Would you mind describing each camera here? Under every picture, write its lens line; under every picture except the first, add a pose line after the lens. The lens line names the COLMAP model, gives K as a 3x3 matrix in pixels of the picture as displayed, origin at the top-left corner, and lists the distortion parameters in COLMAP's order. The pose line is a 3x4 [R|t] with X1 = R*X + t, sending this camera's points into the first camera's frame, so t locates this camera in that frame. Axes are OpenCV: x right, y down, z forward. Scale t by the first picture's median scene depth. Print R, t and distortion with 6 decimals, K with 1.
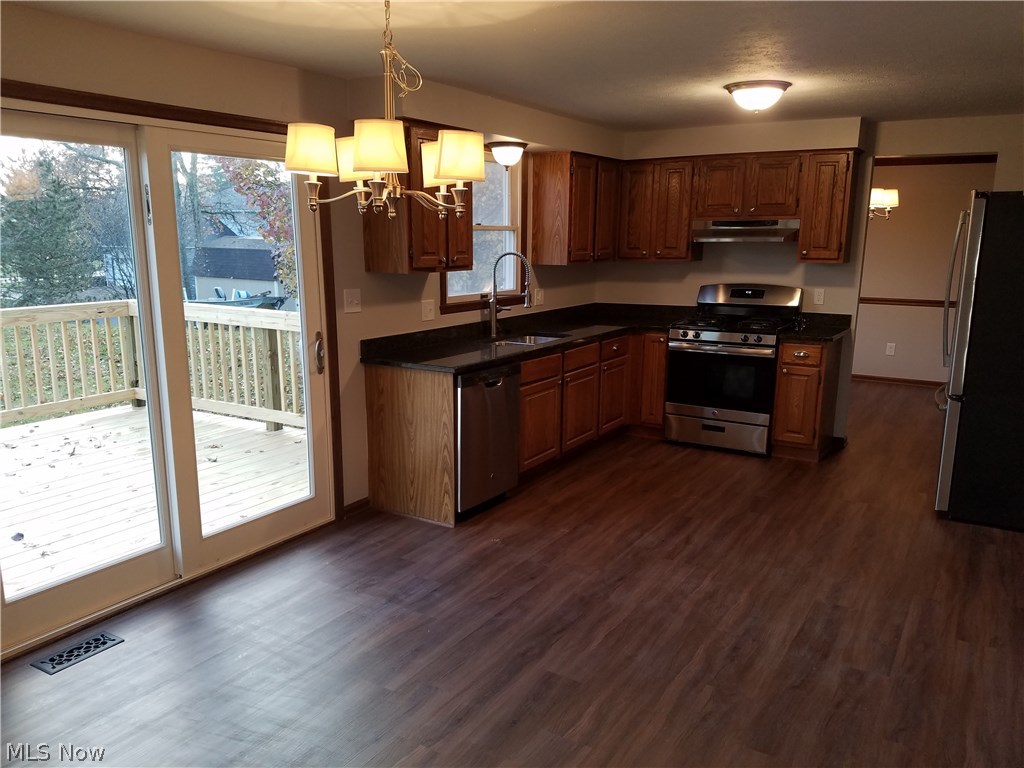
lens RADIAL K [[781.2, 0, 500.8], [0, 781.2, 387.2], [0, 0, 1]] dist [0.040082, -0.092351]
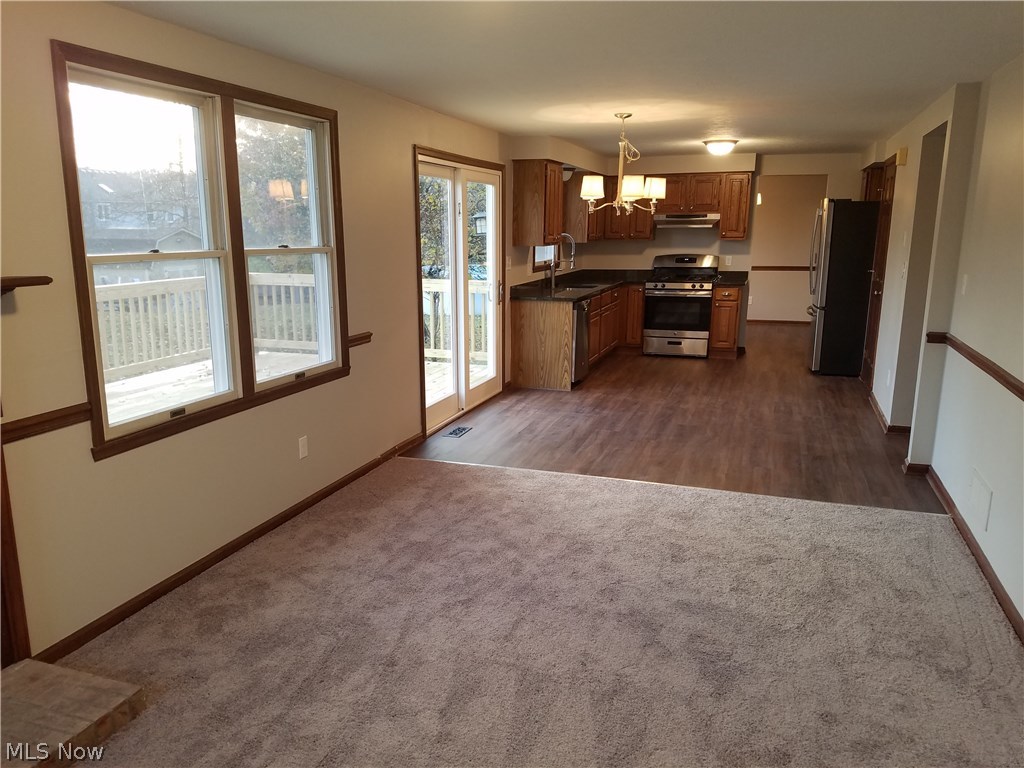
lens RADIAL K [[781.2, 0, 486.5], [0, 781.2, 388.8], [0, 0, 1]] dist [0.040082, -0.092351]
pose [[0.976200, -0.051345, 0.210705, -0.474153], [0.048885, 0.998662, 0.016870, 0.104879], [-0.211289, -0.006168, 0.977404, -0.522619]]
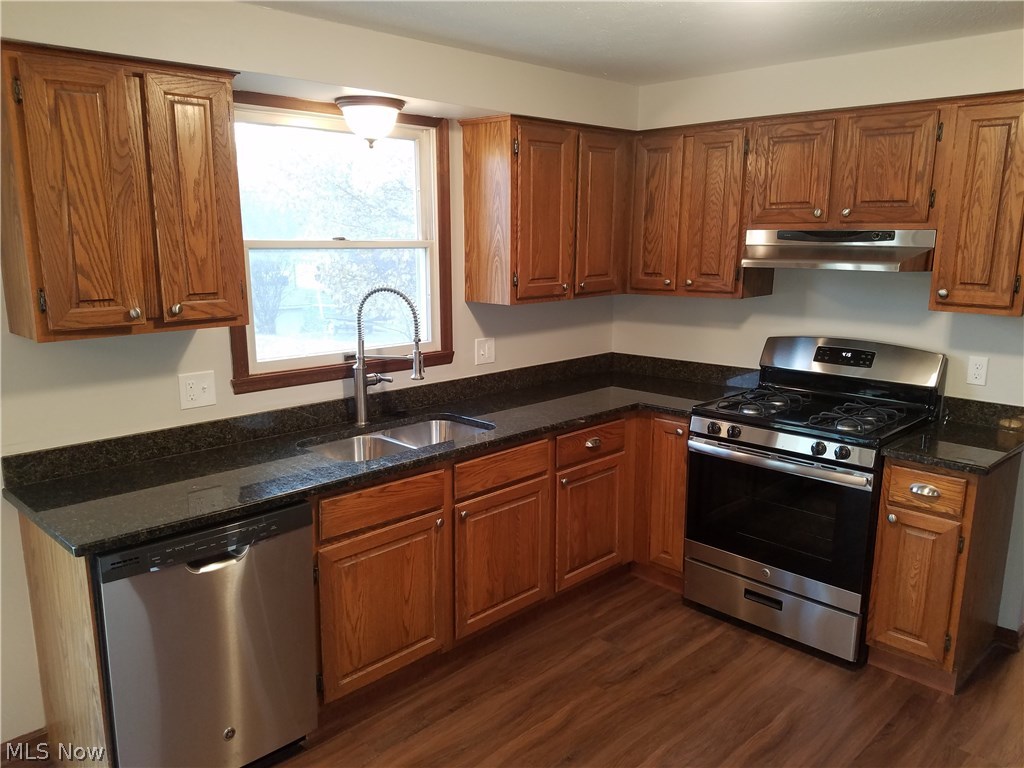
lens RADIAL K [[781.2, 0, 507.3], [0, 781.2, 366.0], [0, 0, 1]] dist [0.040082, -0.092351]
pose [[0.975588, 0.037958, -0.216303, 0.218327], [-0.042968, 0.998905, -0.018505, -0.100299], [0.215364, 0.027348, 0.976151, 0.425511]]
